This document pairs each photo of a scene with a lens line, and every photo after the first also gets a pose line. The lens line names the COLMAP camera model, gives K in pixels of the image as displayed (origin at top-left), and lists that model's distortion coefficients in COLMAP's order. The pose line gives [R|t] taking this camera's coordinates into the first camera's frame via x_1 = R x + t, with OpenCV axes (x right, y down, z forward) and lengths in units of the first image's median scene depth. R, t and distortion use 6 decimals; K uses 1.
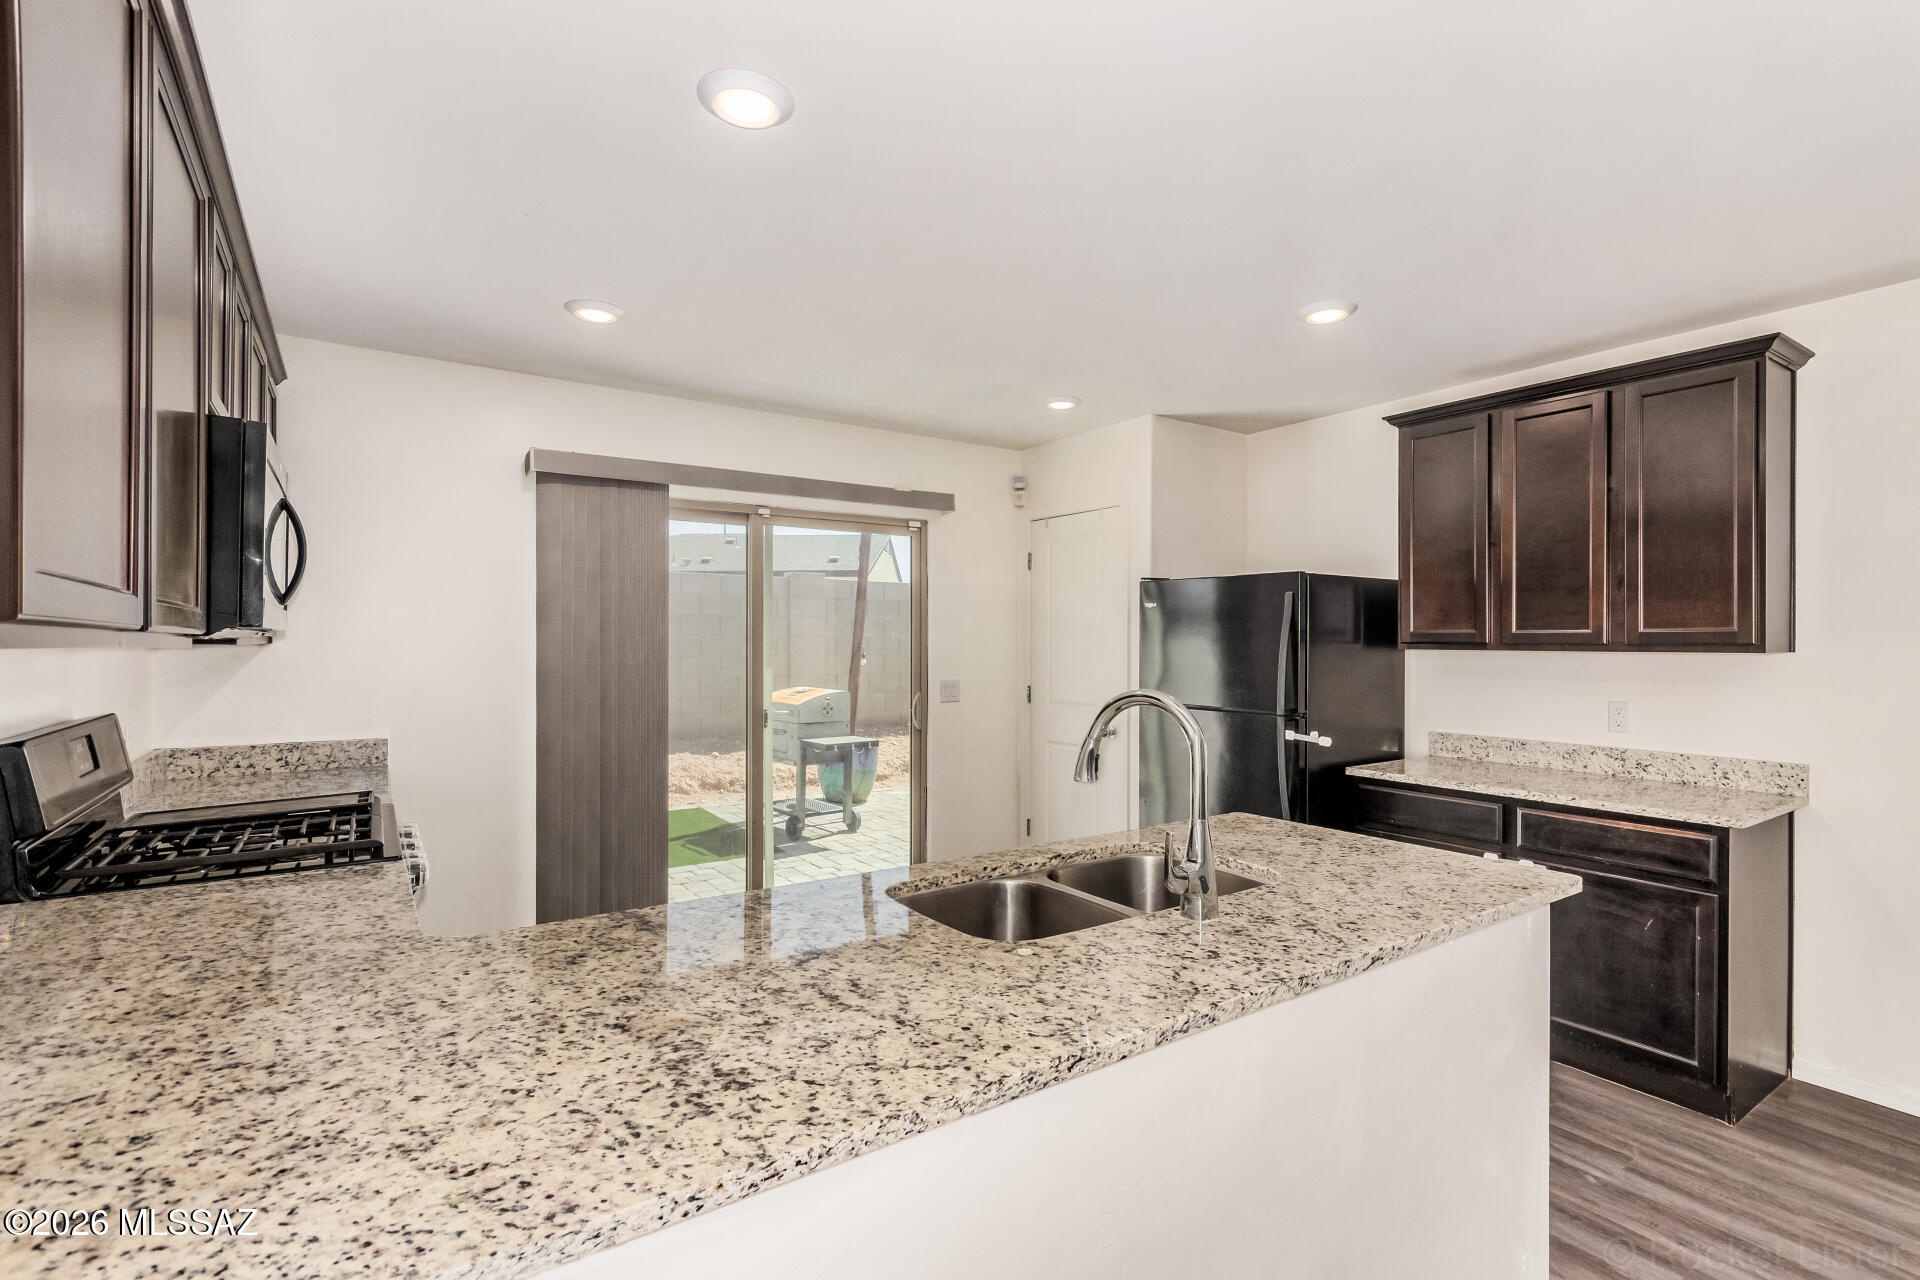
lens RADIAL K [[889.9, 0, 960.0], [0, 889.9, 640.0], [0, 0, 1]] dist [0.001509, -0.000023]
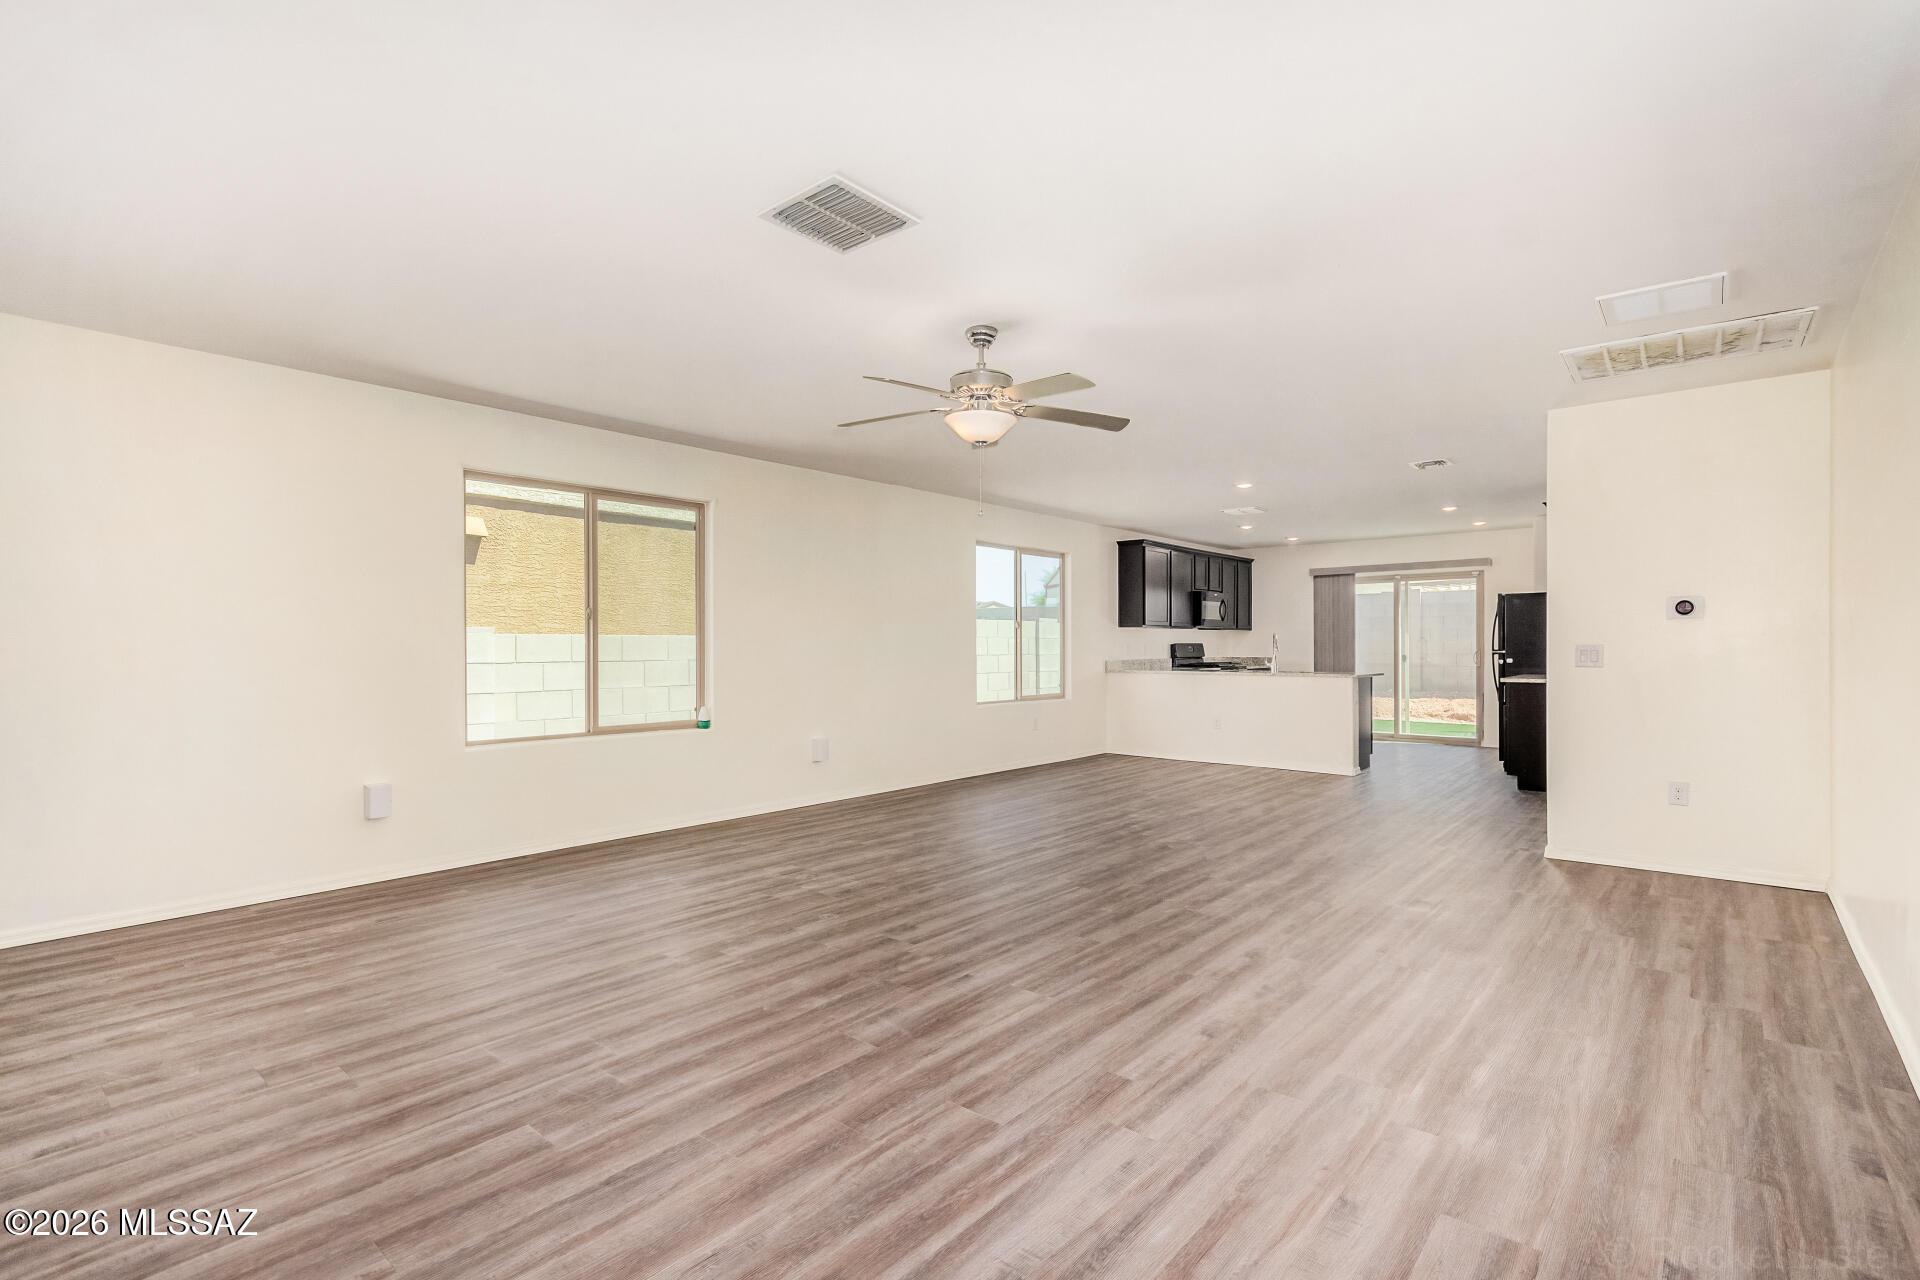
lens RADIAL K [[875.0, 0, 957.1], [0, 875.0, 651.3], [0, 0, 1]] dist [0.000934, -0.000012]
pose [[0.247289, -0.000007, -0.968942, 2.065148], [-0.001063, 0.999999, -0.000278, 0.077366], [0.968941, 0.001099, 0.247289, -0.922066]]
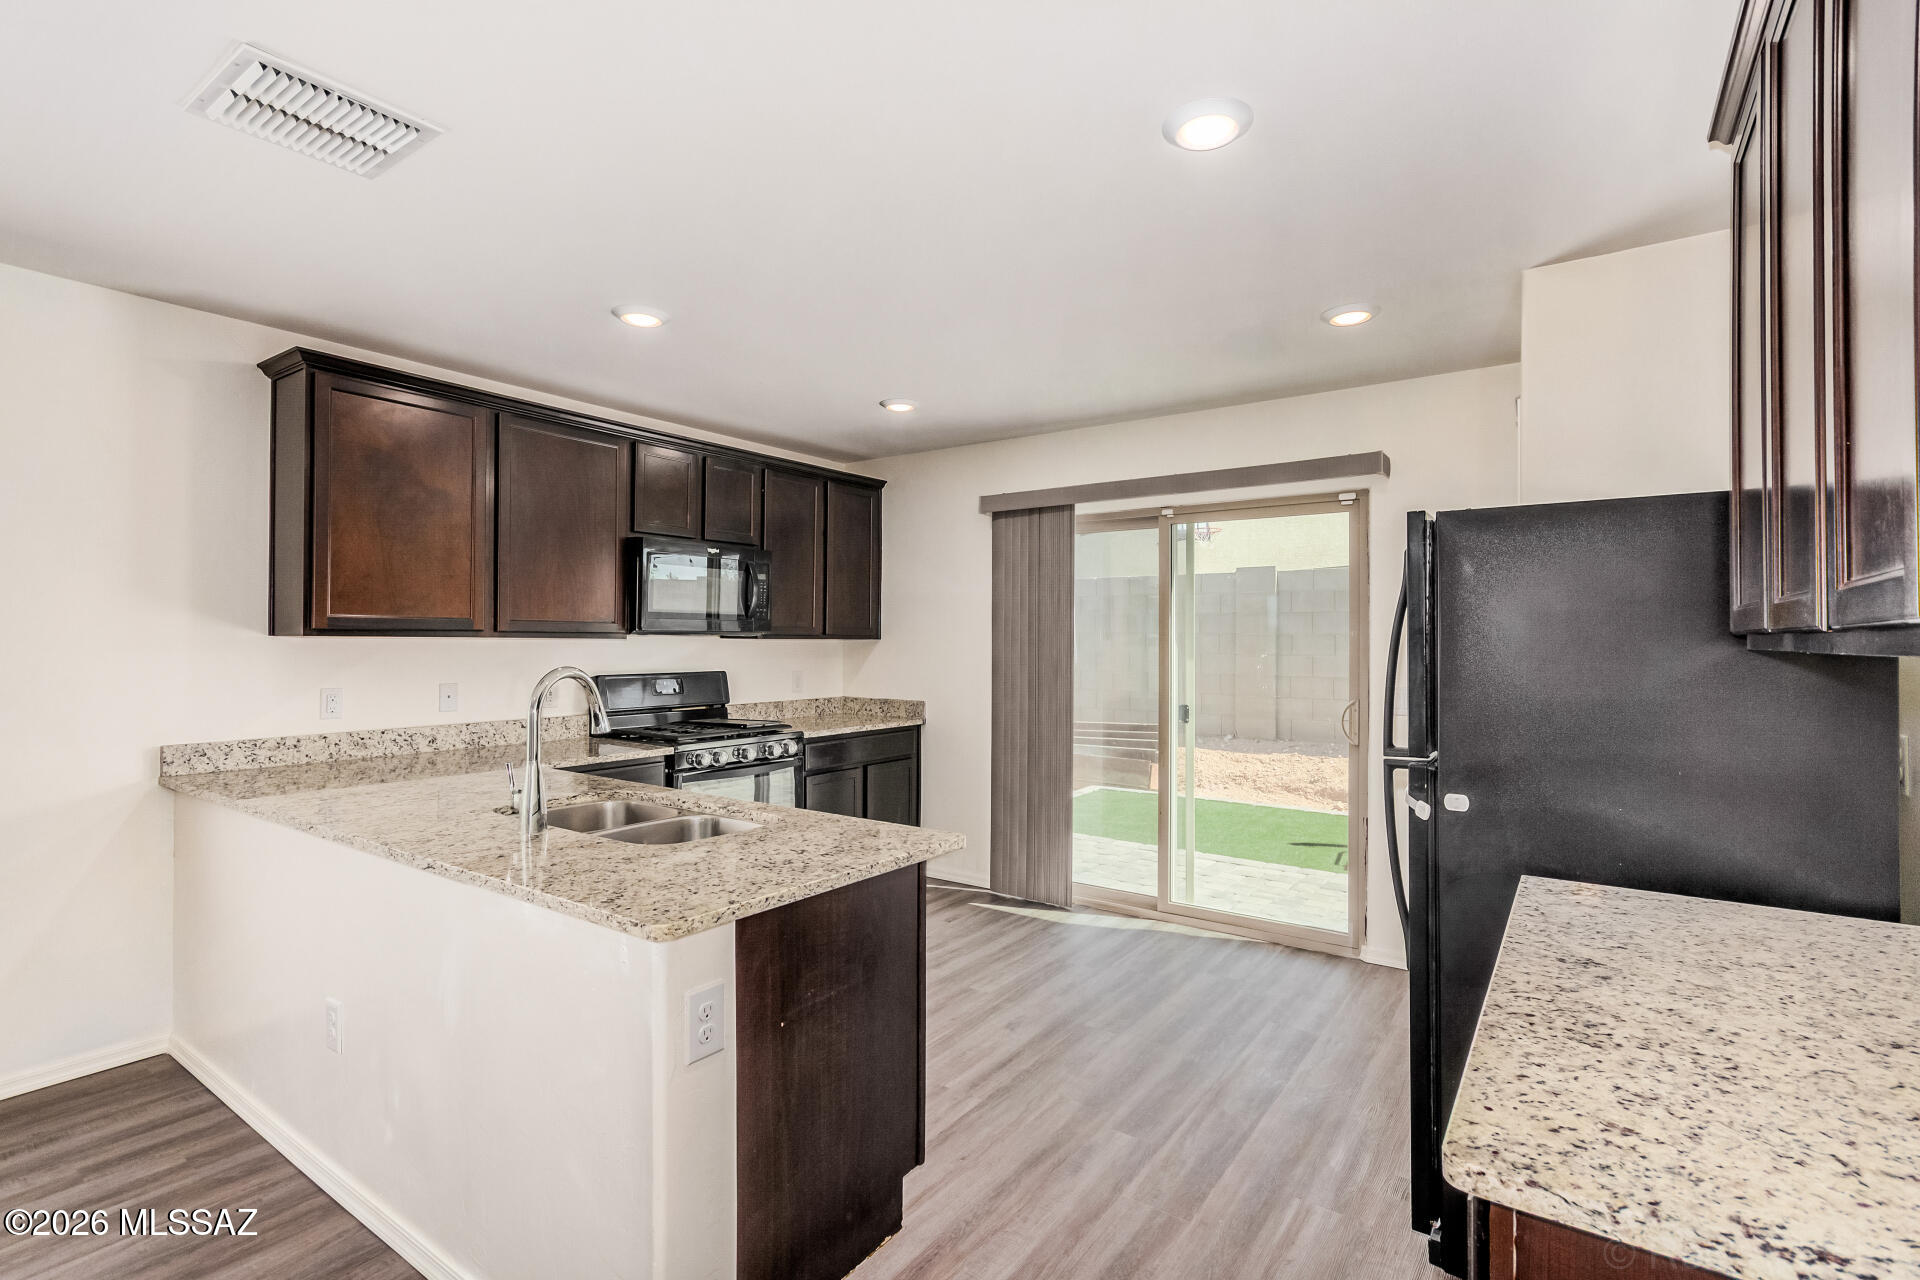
lens RADIAL K [[889.9, 0, 960.0], [0, 889.9, 640.0], [0, 0, 1]] dist [0.001509, -0.000023]
pose [[0.339088, -0.000562, -0.940755, 0.718376], [-0.004798, 0.999986, -0.002327, 0.006707], [0.940742, 0.005303, 0.339080, 0.465388]]
